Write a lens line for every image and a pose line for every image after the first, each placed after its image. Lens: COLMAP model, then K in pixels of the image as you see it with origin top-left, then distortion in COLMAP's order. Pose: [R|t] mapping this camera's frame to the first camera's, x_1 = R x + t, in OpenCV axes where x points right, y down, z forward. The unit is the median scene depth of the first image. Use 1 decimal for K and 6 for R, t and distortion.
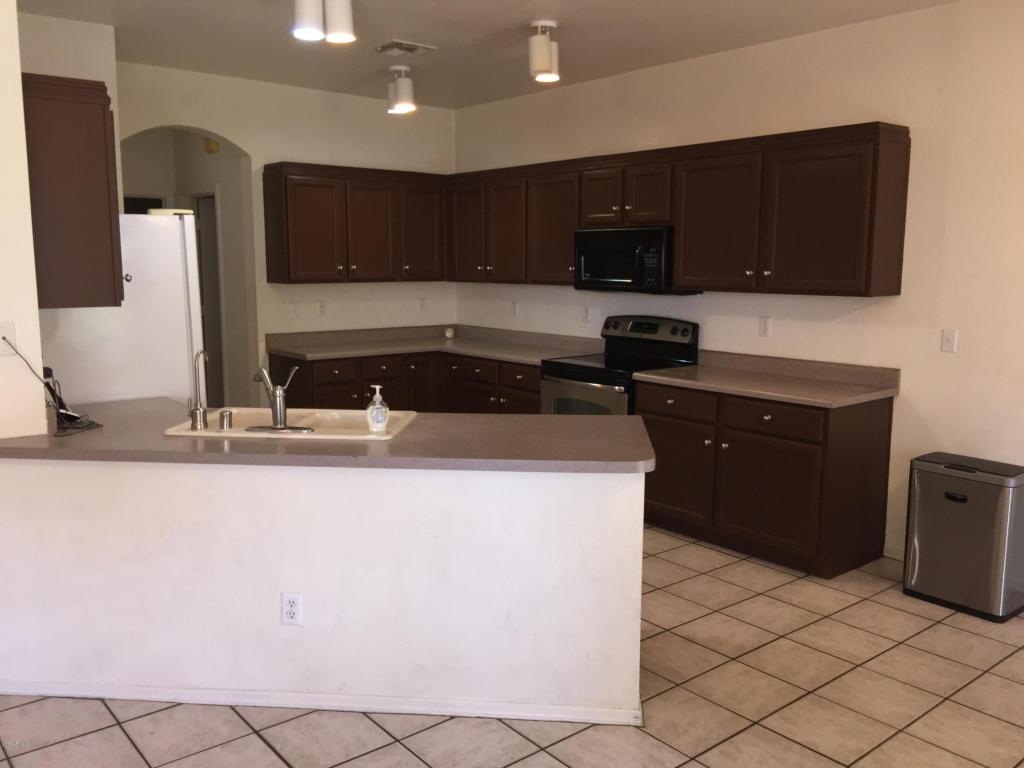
lens RADIAL K [[871.8, 0, 508.9], [0, 871.8, 383.0], [0, 0, 1]] dist [0.061829, -0.094519]
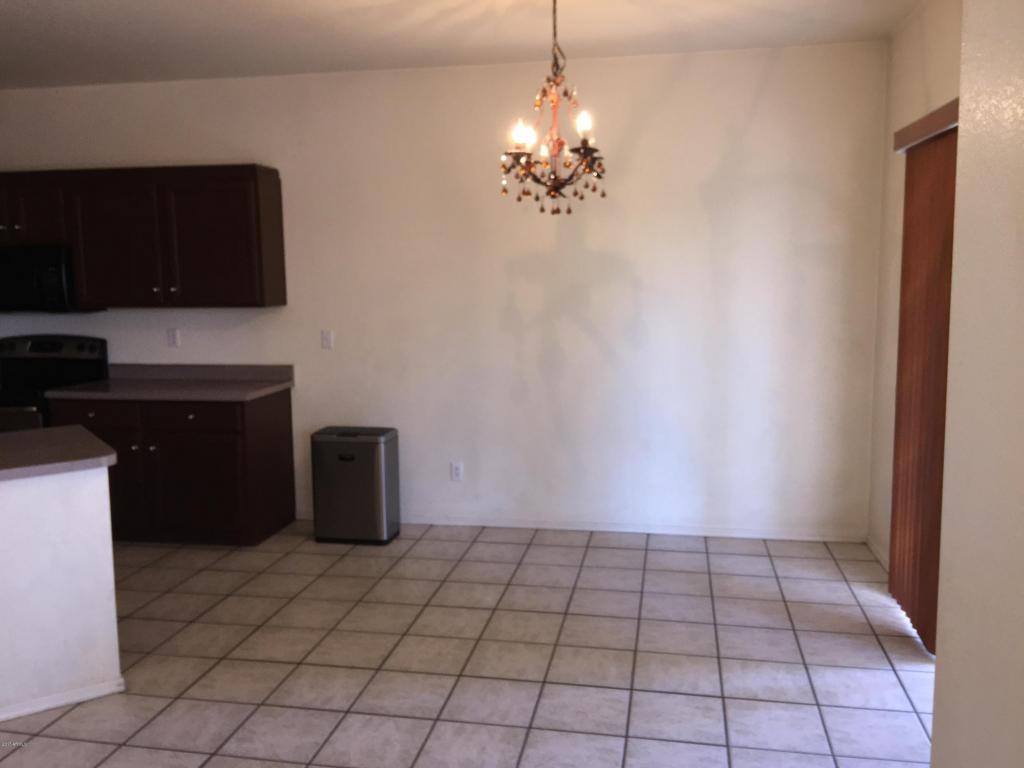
lens RADIAL K [[871.8, 0, 519.1], [0, 871.8, 373.9], [0, 0, 1]] dist [0.061829, -0.094519]
pose [[0.764217, -0.087926, 0.638938, -0.085756], [0.104799, 0.994427, 0.011498, 0.013553], [-0.636388, 0.058173, 0.769172, -0.126345]]
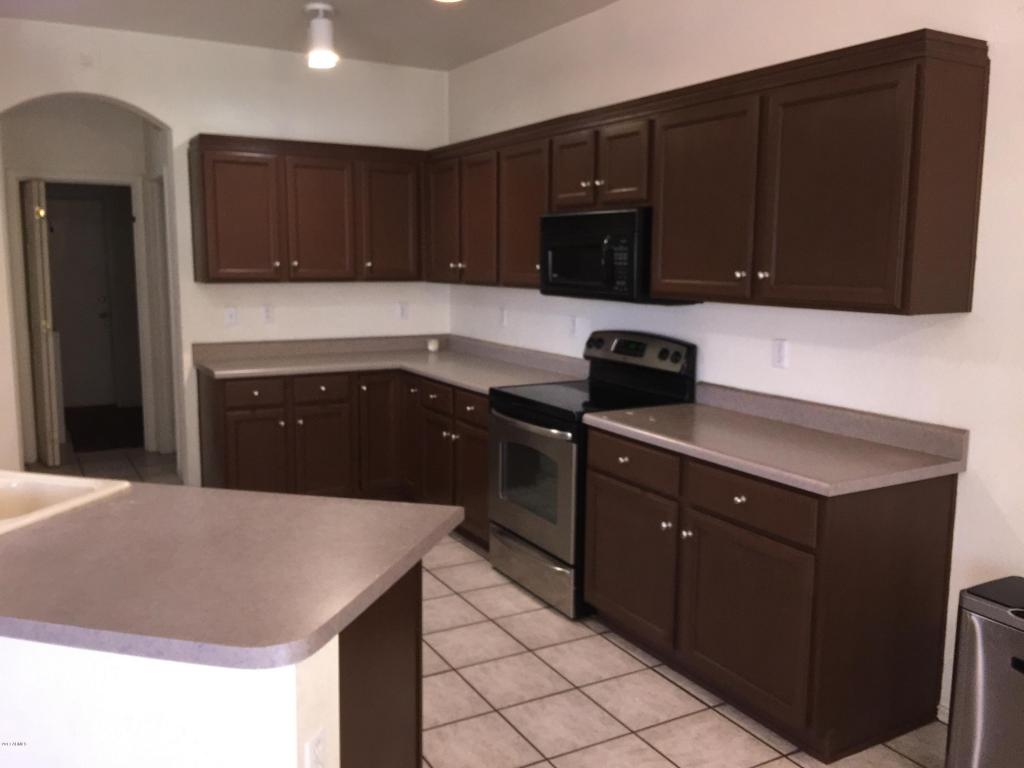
lens RADIAL K [[871.8, 0, 516.8], [0, 871.8, 380.7], [0, 0, 1]] dist [0.061829, -0.094519]
pose [[0.984966, 0.028544, -0.170374, 0.207896], [-0.028915, 0.999582, 0.000309, -0.037305], [0.170312, 0.004622, 0.985379, 0.290842]]
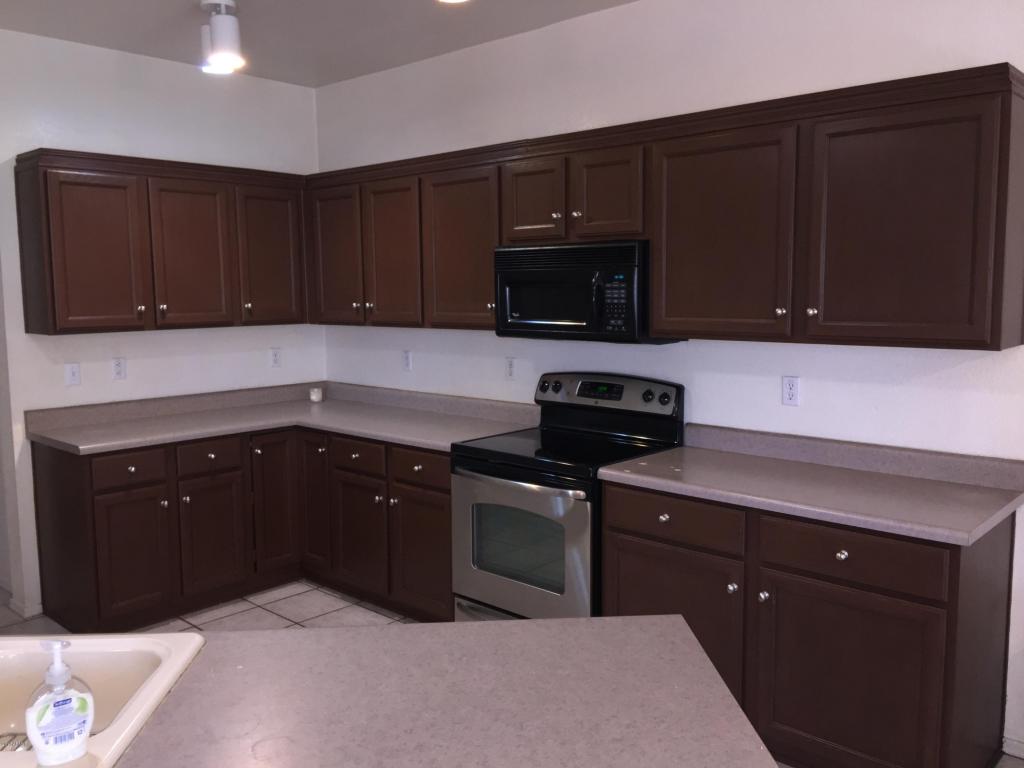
lens RADIAL K [[871.8, 0, 511.1], [0, 871.8, 381.4], [0, 0, 1]] dist [0.061829, -0.094519]
pose [[0.991457, -0.026875, 0.127633, -0.000799], [0.031074, 0.999036, -0.031021, -0.057621], [-0.126676, 0.034722, 0.991336, 0.372732]]
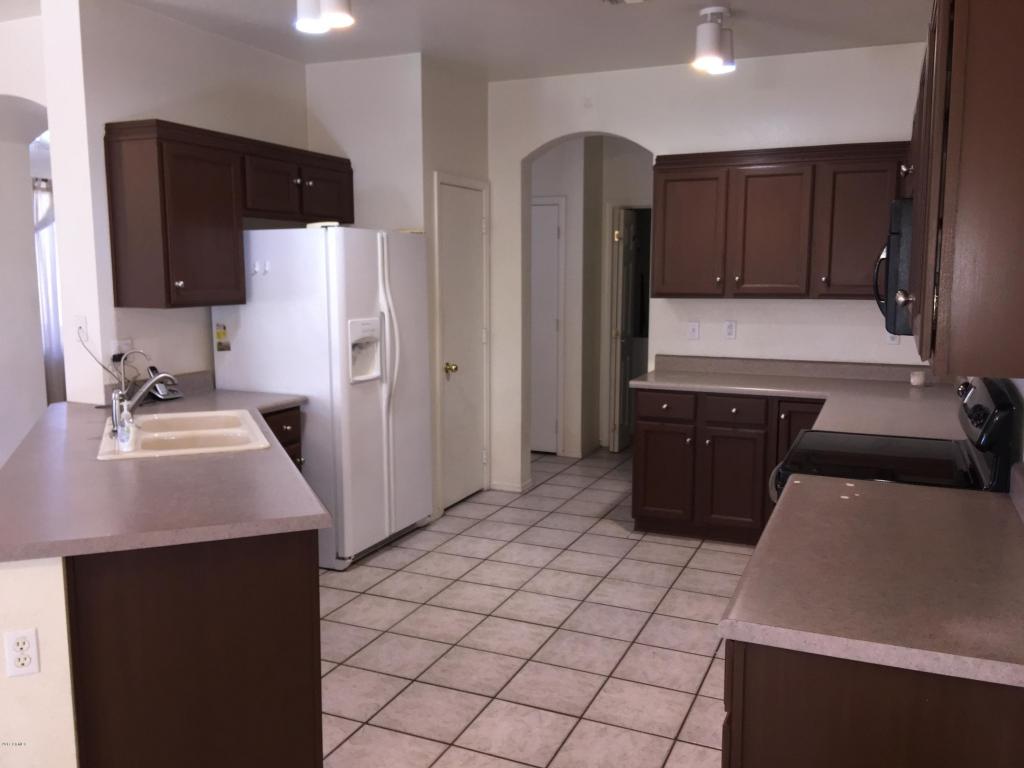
lens RADIAL K [[871.8, 0, 508.1], [0, 871.8, 381.1], [0, 0, 1]] dist [0.061829, -0.094519]
pose [[0.444107, 0.107890, -0.889454, 0.542918], [-0.123815, 0.990589, 0.058337, -0.077283], [0.887378, 0.084220, 0.453286, 0.587152]]
